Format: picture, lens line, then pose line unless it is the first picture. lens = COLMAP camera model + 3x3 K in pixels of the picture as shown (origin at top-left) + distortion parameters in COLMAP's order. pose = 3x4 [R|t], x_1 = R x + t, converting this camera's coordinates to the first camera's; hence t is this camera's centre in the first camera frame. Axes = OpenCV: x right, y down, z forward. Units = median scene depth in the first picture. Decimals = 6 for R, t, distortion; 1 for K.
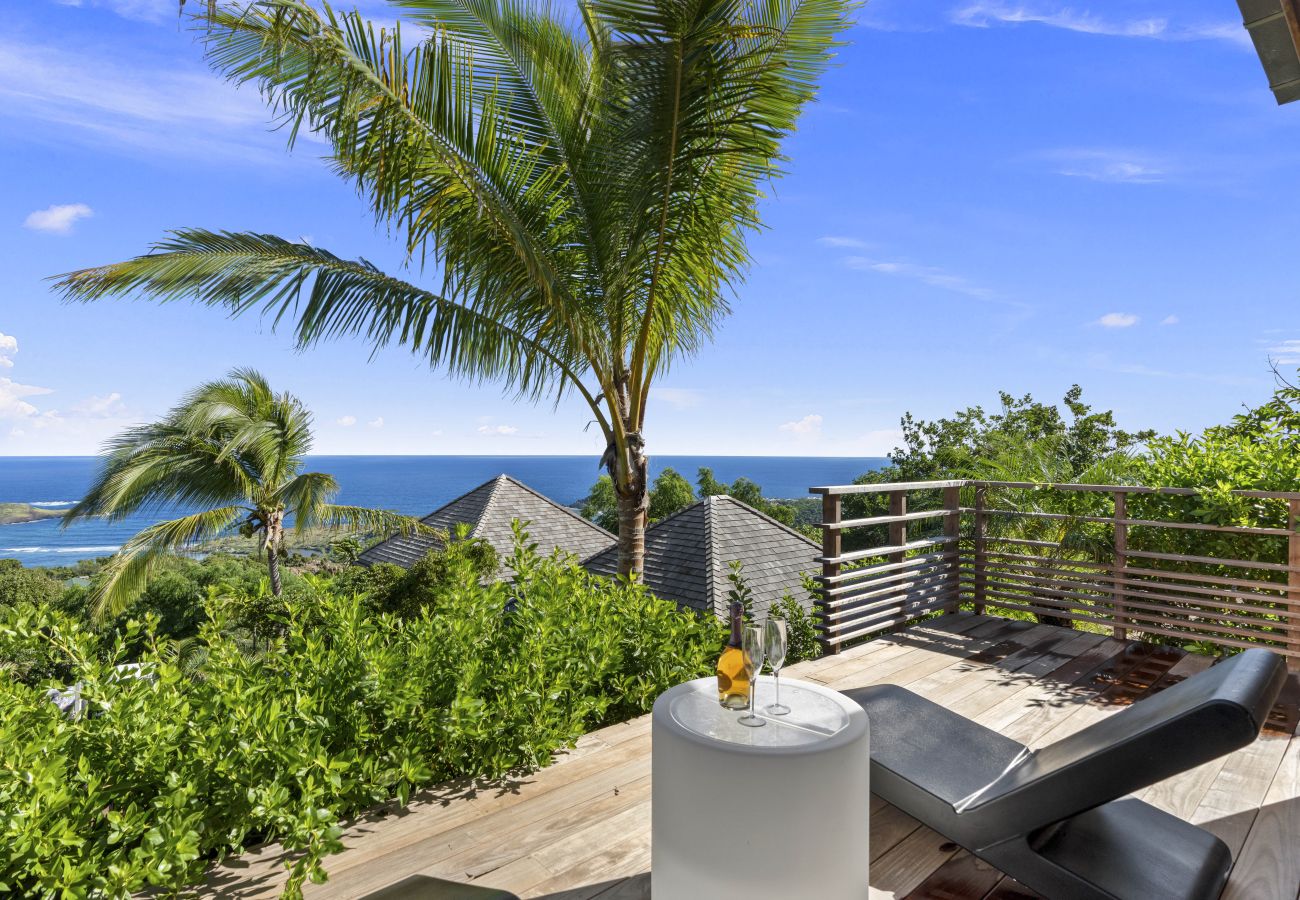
lens RADIAL K [[670.8, 0, 639.6], [0, 670.8, 432.0], [0, 0, 1]] dist [-0.000212, 0.000099]
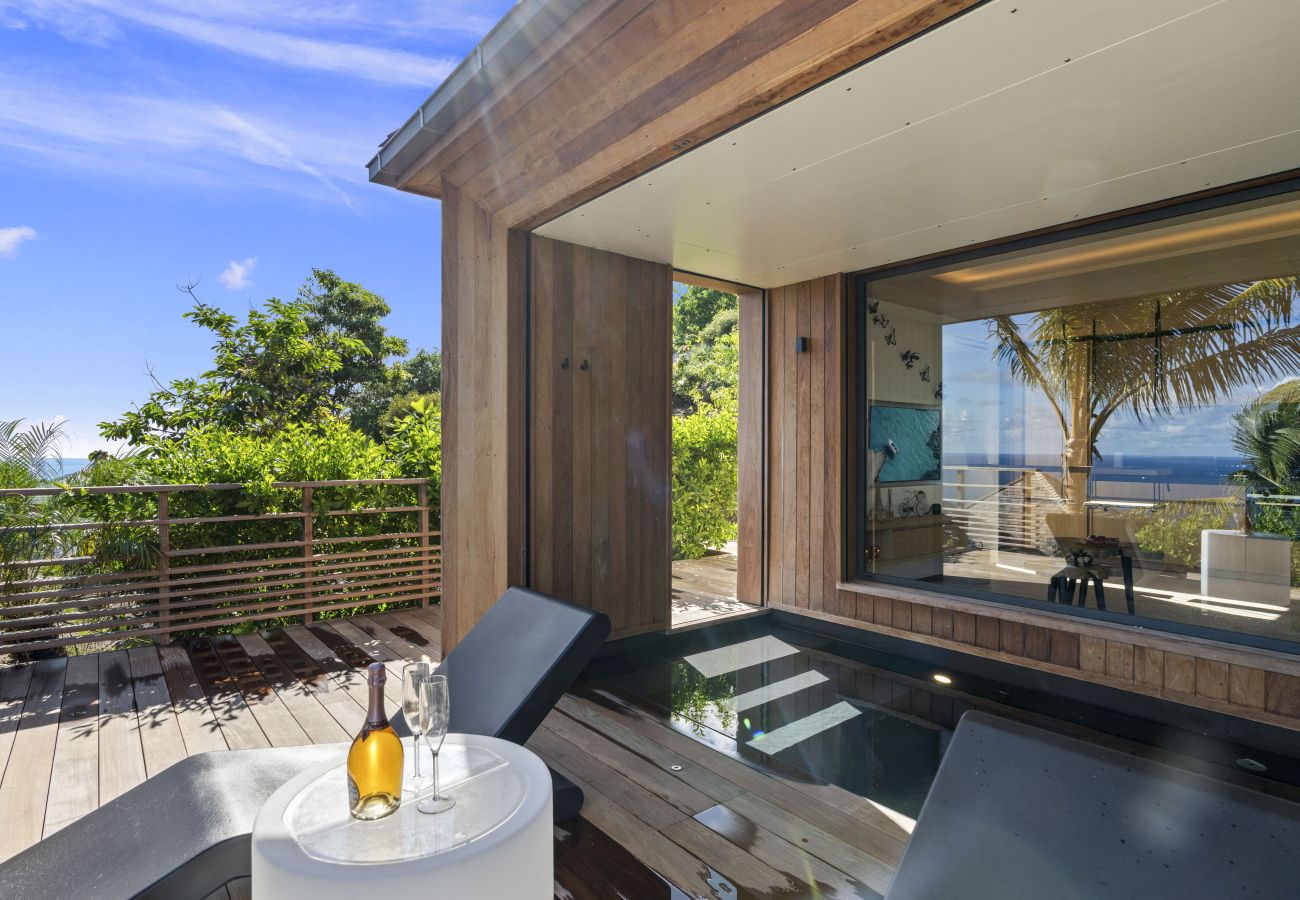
lens RADIAL K [[678.5, 0, 640.7], [0, 678.5, 447.9], [0, 0, 1]] dist [0.000793, 0.000868]
pose [[0.049719, 0.000395, 0.998763, -0.241914], [-0.029589, 0.999562, 0.001077, 0.007049], [-0.998325, -0.029606, 0.049709, 0.307340]]
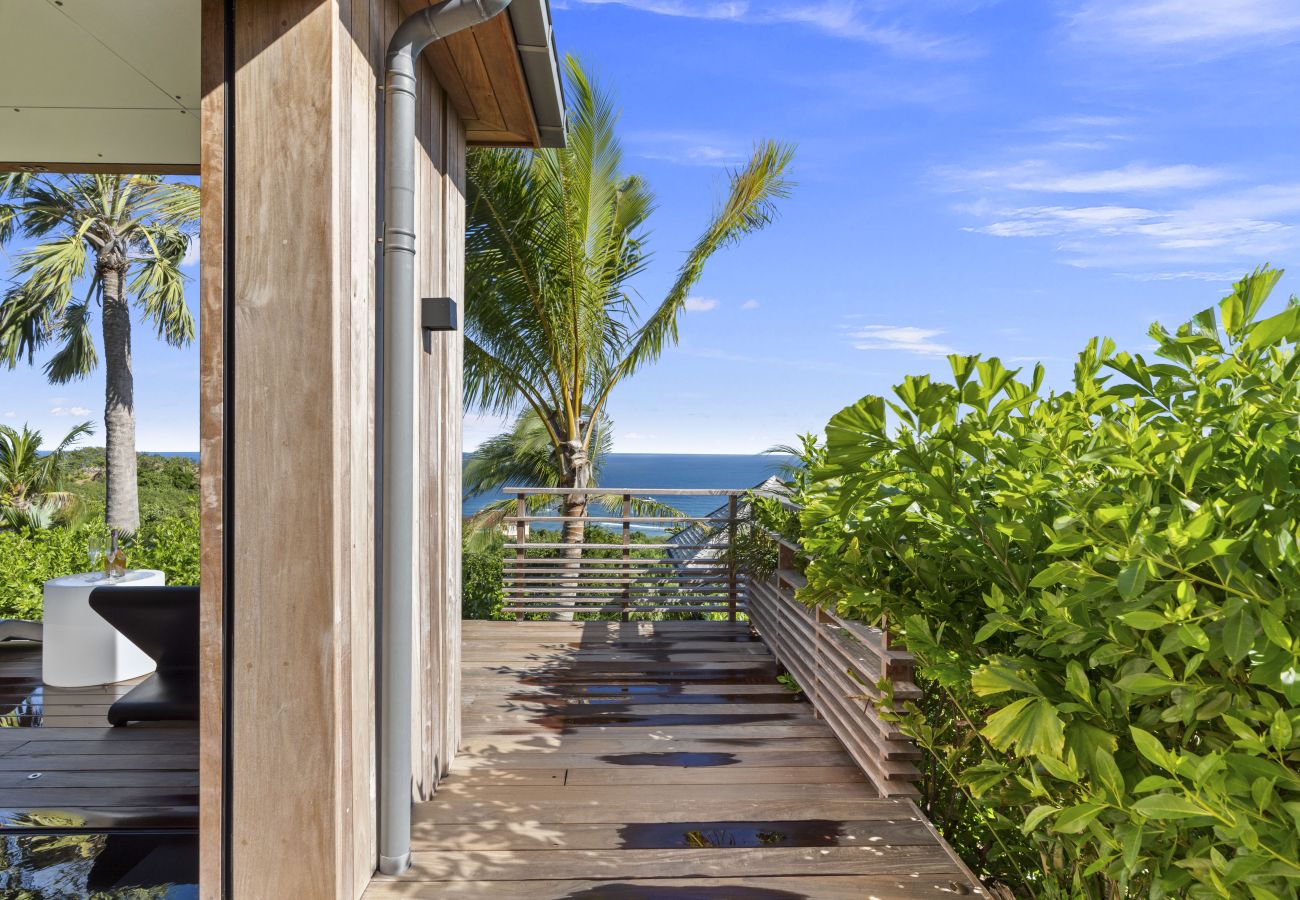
lens RADIAL K [[678.5, 0, 640.7], [0, 678.5, 447.9], [0, 0, 1]] dist [0.000793, 0.000868]
pose [[0.778450, 0.001260, -0.627705, 1.261813], [0.015476, 0.999655, 0.021200, -0.018099], [0.627516, -0.026217, 0.778162, 0.164160]]
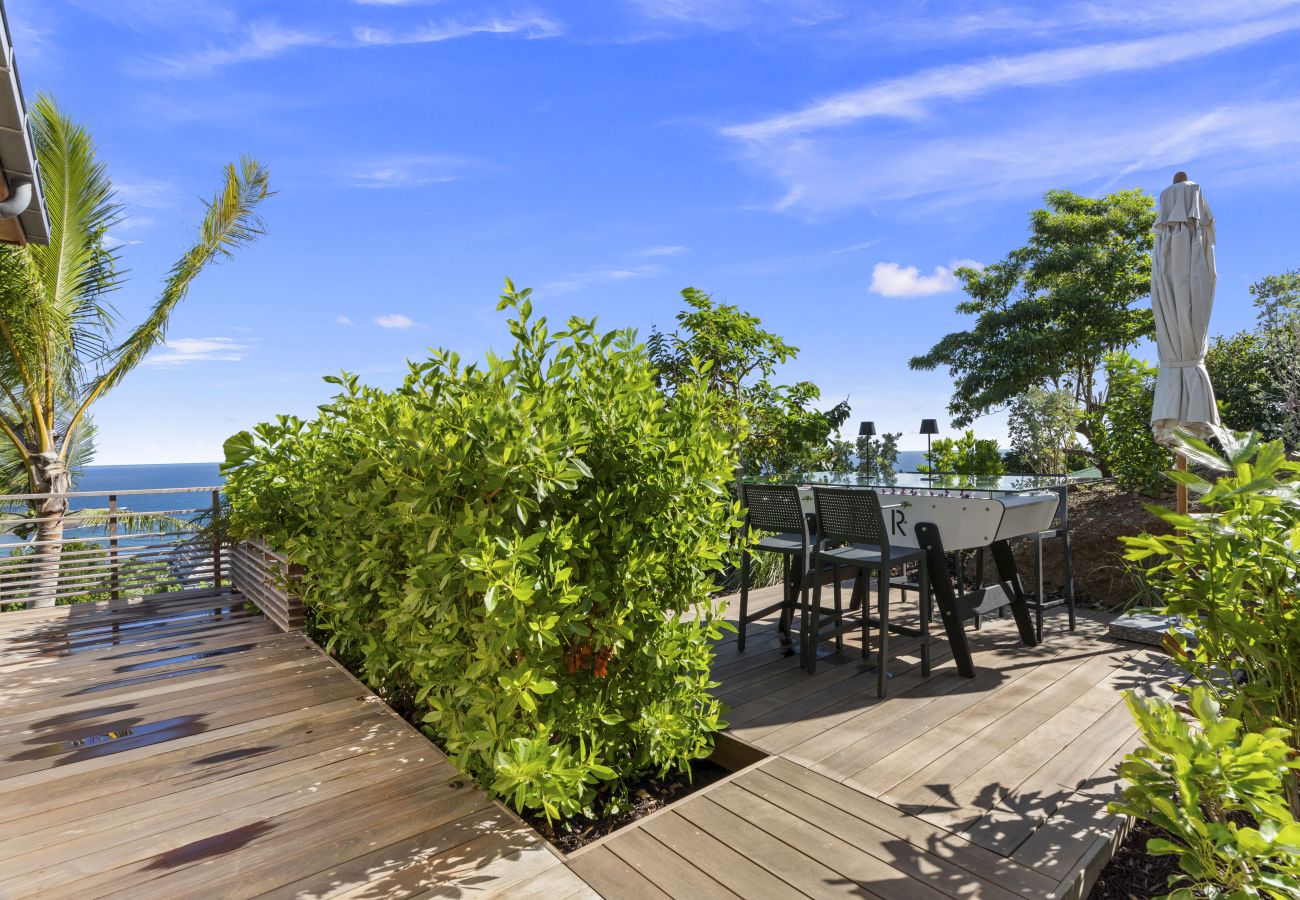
lens RADIAL K [[678.5, 0, 640.7], [0, 678.5, 447.9], [0, 0, 1]] dist [0.000793, 0.000868]
pose [[0.998952, -0.025714, -0.037875, 1.720776], [0.026988, 0.999074, 0.033518, -0.032744], [0.036978, -0.034505, 0.998720, -0.378645]]
